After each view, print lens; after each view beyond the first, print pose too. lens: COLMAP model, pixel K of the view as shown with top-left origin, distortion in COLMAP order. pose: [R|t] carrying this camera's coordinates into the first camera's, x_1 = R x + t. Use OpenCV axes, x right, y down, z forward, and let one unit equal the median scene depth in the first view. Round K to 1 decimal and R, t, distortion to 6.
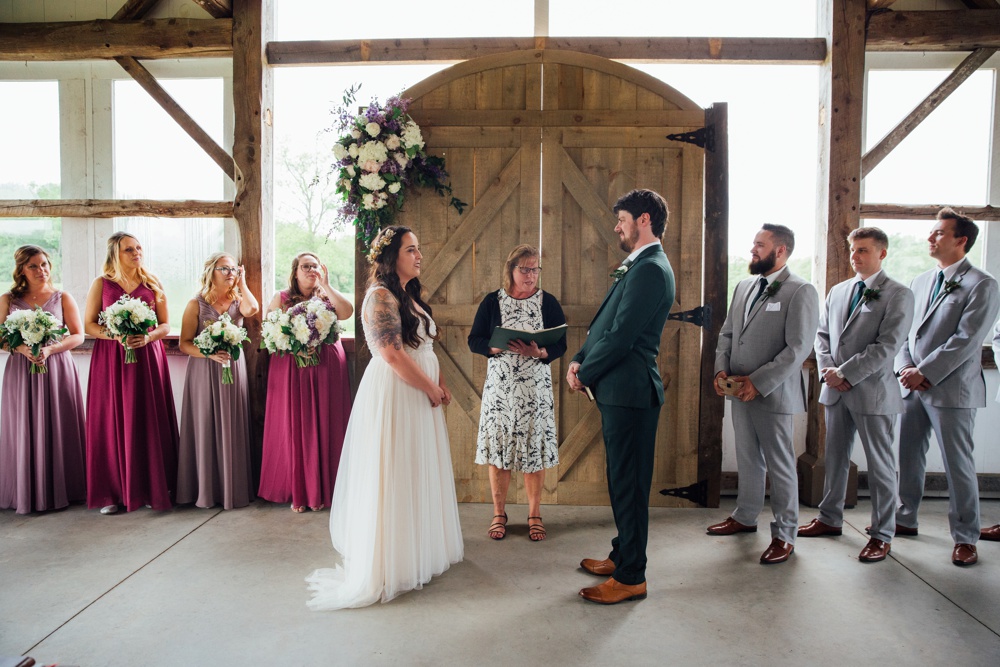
lens RADIAL K [[674.2, 0, 495.0], [0, 674.2, 321.1], [0, 0, 1]] dist [-0.065881, -0.000438]
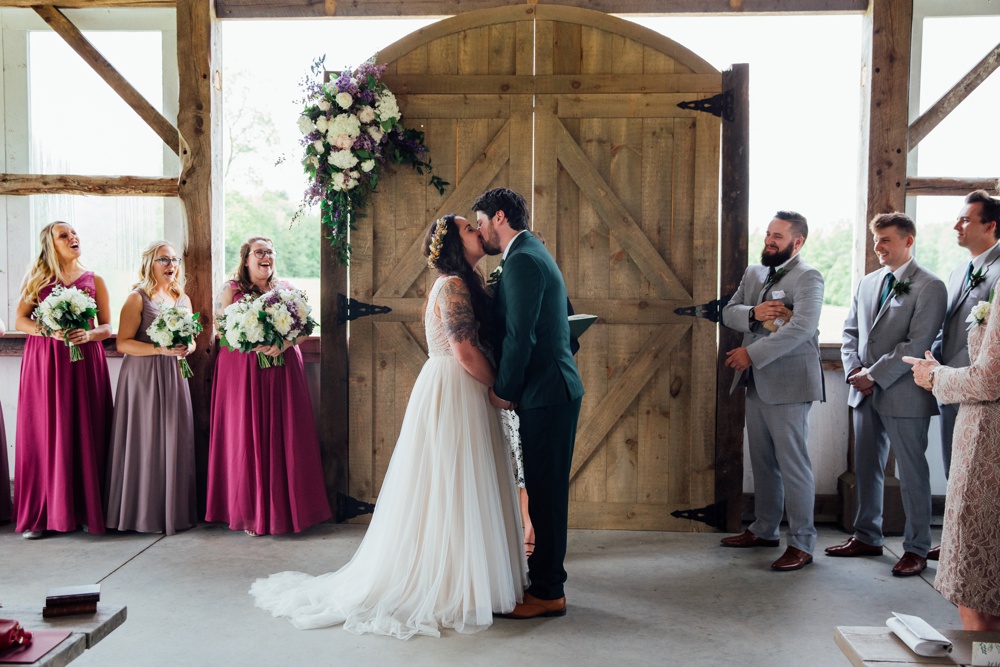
lens RADIAL K [[889.2, 0, 472.1], [0, 889.2, 317.5], [0, 0, 1]] dist [0.043130, 0.003145]
pose [[0.999995, -0.000808, -0.003040, -0.007741], [0.000779, 0.999953, -0.009694, 0.012656], [0.003048, 0.009691, 0.999948, -0.163029]]
